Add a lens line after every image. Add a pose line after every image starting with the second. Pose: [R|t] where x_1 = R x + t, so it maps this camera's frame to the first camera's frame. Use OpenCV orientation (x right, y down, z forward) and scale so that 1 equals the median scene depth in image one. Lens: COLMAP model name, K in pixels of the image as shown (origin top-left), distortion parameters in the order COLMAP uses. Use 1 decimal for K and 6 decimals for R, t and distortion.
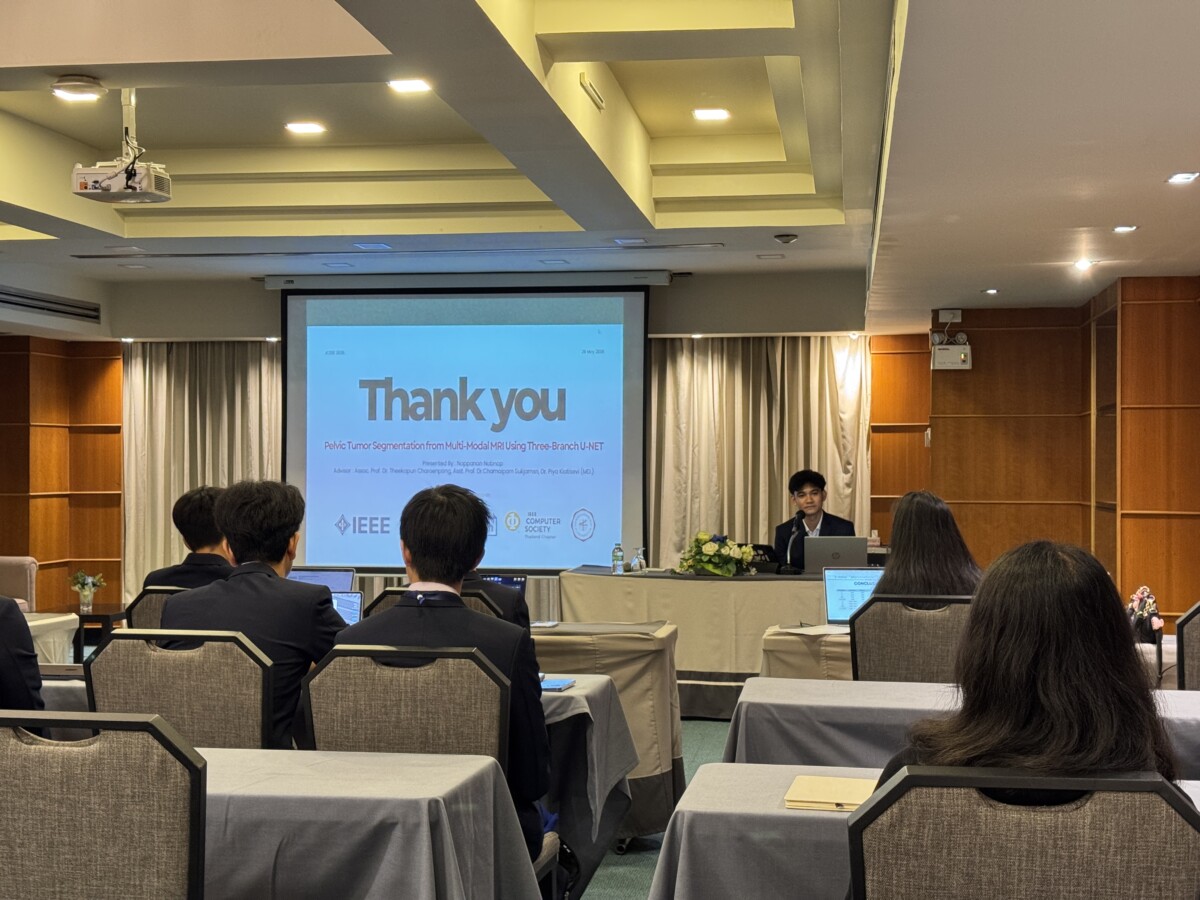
lens RADIAL K [[1661.5, 0, 600.0], [0, 1661.5, 450.0], [0, 0, 1]] dist [0.110181, 0.075773]
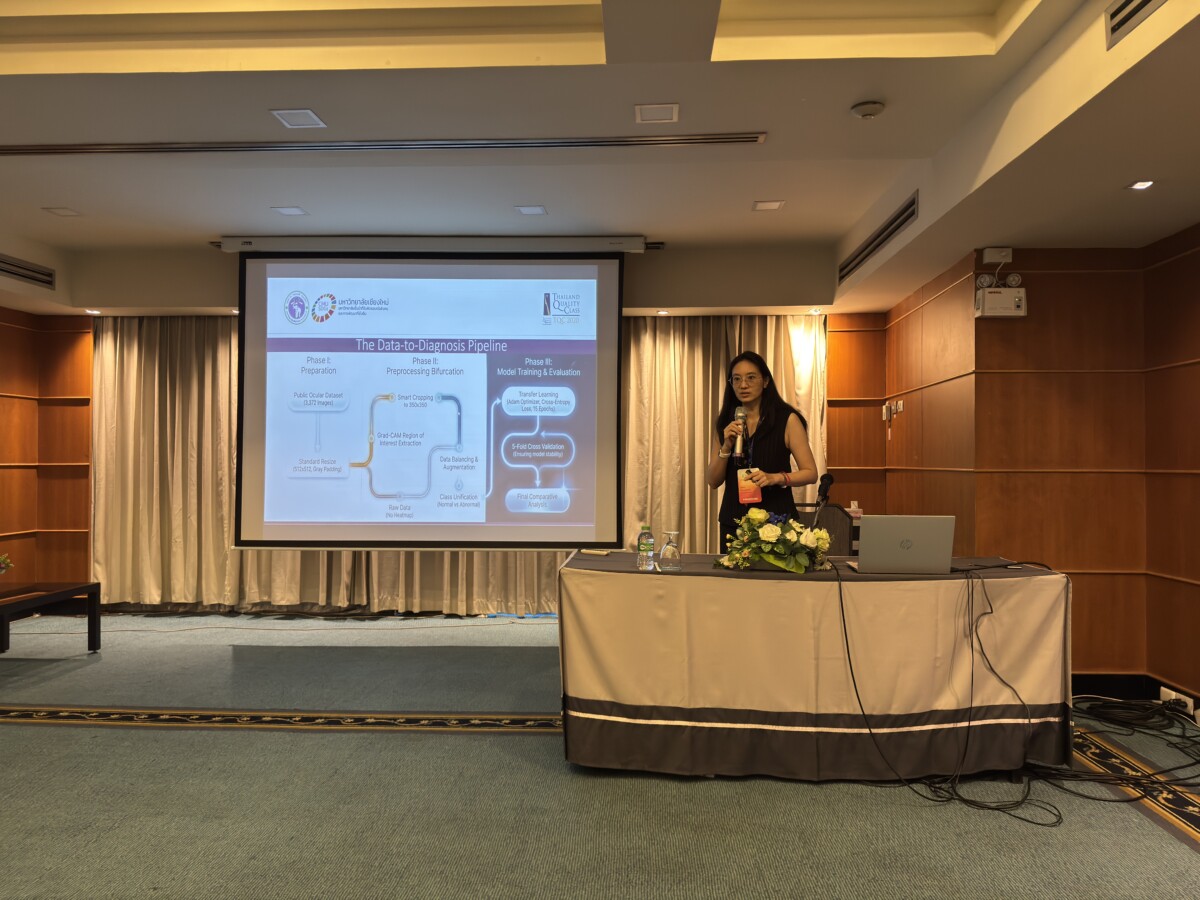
lens RADIAL K [[825.4, 0, 608.3], [0, 825.4, 440.4], [0, 0, 1]] dist [0.073595, -0.102925]
pose [[0.993620, 0.004946, 0.112668, -0.032659], [-0.003173, 0.999868, -0.015909, 0.019201], [-0.112732, 0.015450, 0.993505, 0.492156]]
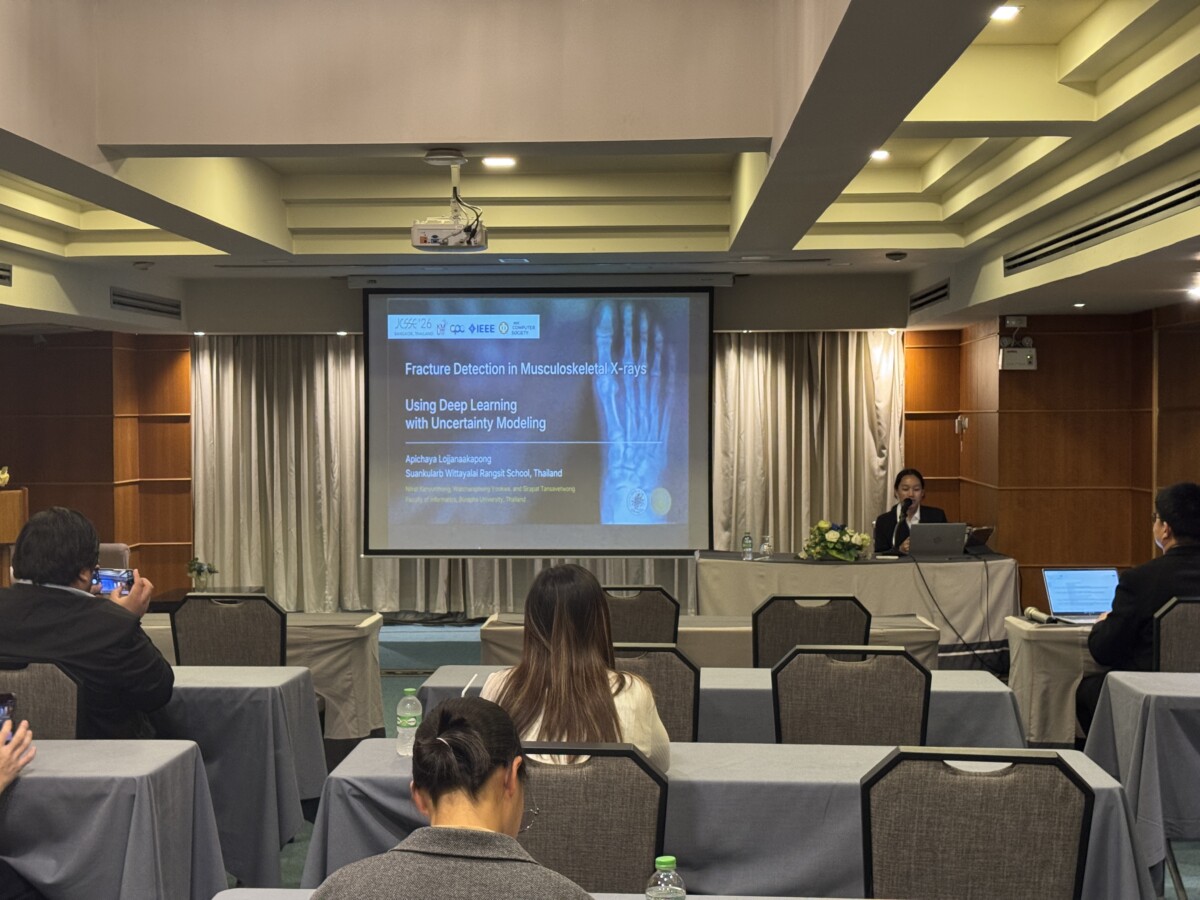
lens RADIAL K [[1622.8, 0, 600.0], [0, 1622.8, 450.0], [0, 0, 1]] dist [0.103679, -0.019652]
pose [[0.993185, -0.008367, 0.116251, -0.160204], [0.004872, 0.999528, 0.030322, -0.023996], [-0.116450, -0.029549, 0.992757, -0.042530]]
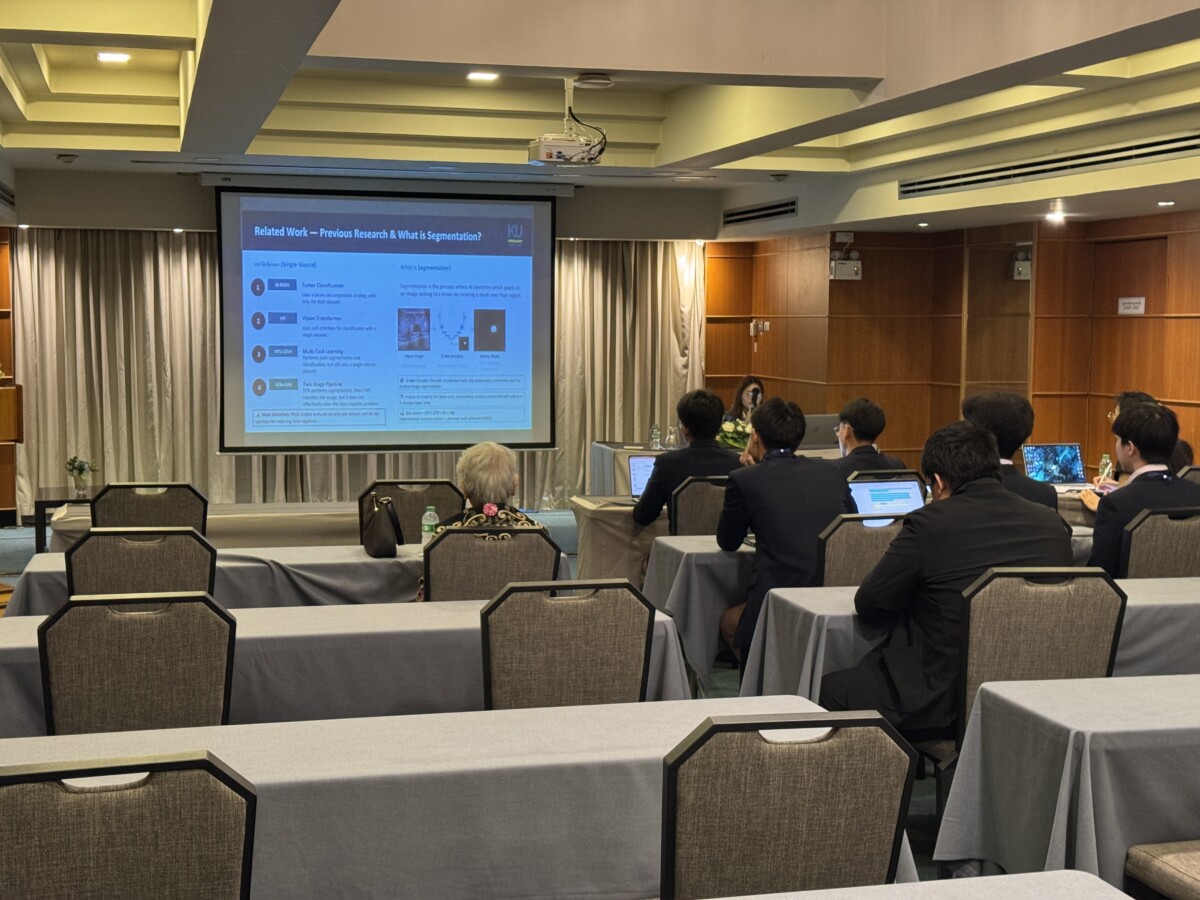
lens RADIAL K [[1622.8, 0, 600.0], [0, 1622.8, 450.0], [0, 0, 1]] dist [0.103679, -0.019652]
pose [[0.913751, -0.030018, 0.405165, -0.387945], [-0.006782, 0.996001, 0.089087, -0.023232], [-0.406219, -0.084151, 0.909893, -0.055203]]
